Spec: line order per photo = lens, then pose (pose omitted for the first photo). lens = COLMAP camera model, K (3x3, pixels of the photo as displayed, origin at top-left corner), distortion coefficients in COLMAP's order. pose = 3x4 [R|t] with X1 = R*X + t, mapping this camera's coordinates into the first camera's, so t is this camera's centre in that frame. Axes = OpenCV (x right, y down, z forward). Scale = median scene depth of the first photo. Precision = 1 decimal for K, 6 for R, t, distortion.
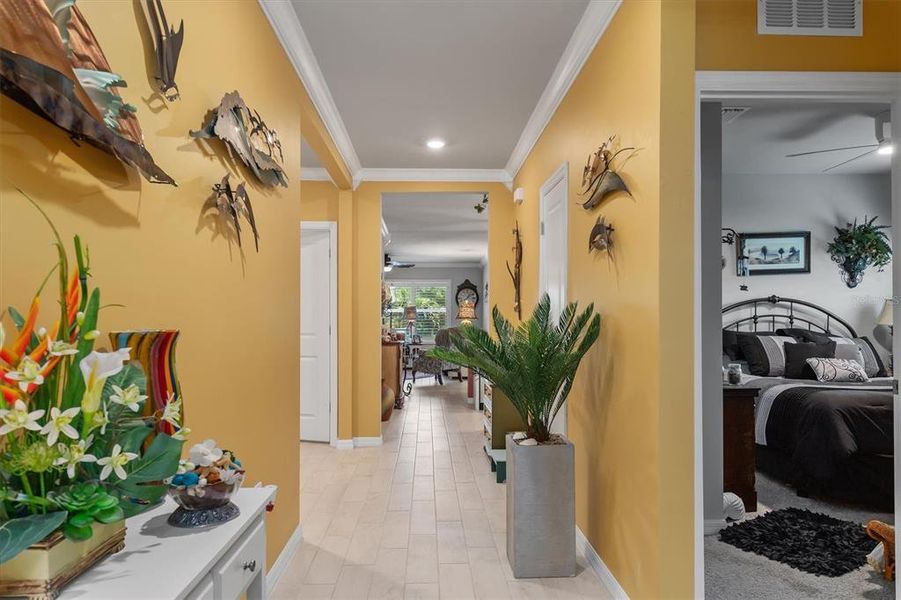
lens RADIAL K [[589.5, 0, 450.6], [0, 589.5, 338.9], [0, 0, 1]] dist [0.002502, -0.001522]
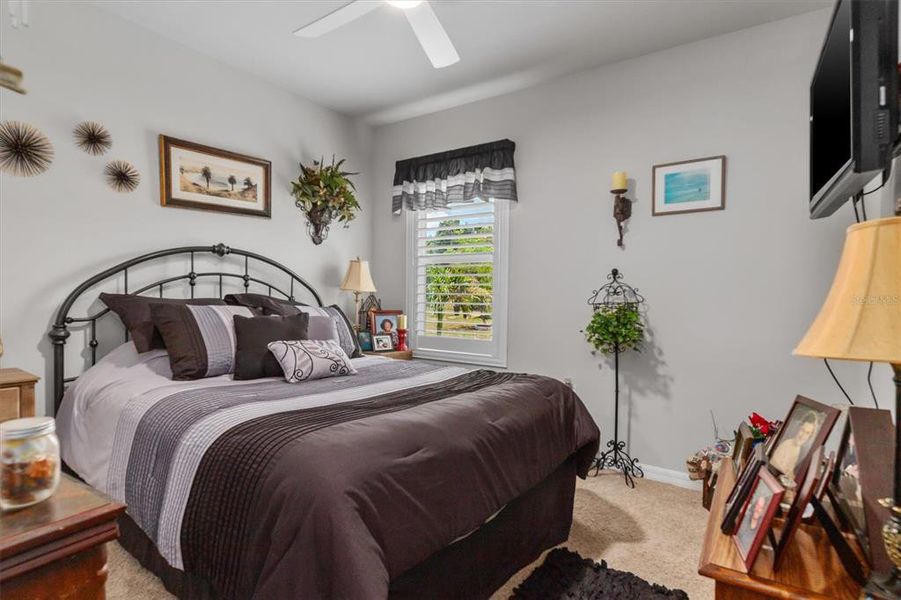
lens RADIAL K [[442.4, 0, 442.8], [0, 442.4, 291.1], [0, 0, 1]] dist [0.002042, -0.001796]
pose [[0.595478, 0.014421, 0.803242, 0.299000], [0.009798, 0.999634, -0.025211, -0.005600], [-0.803312, 0.022883, 0.595118, 0.507171]]
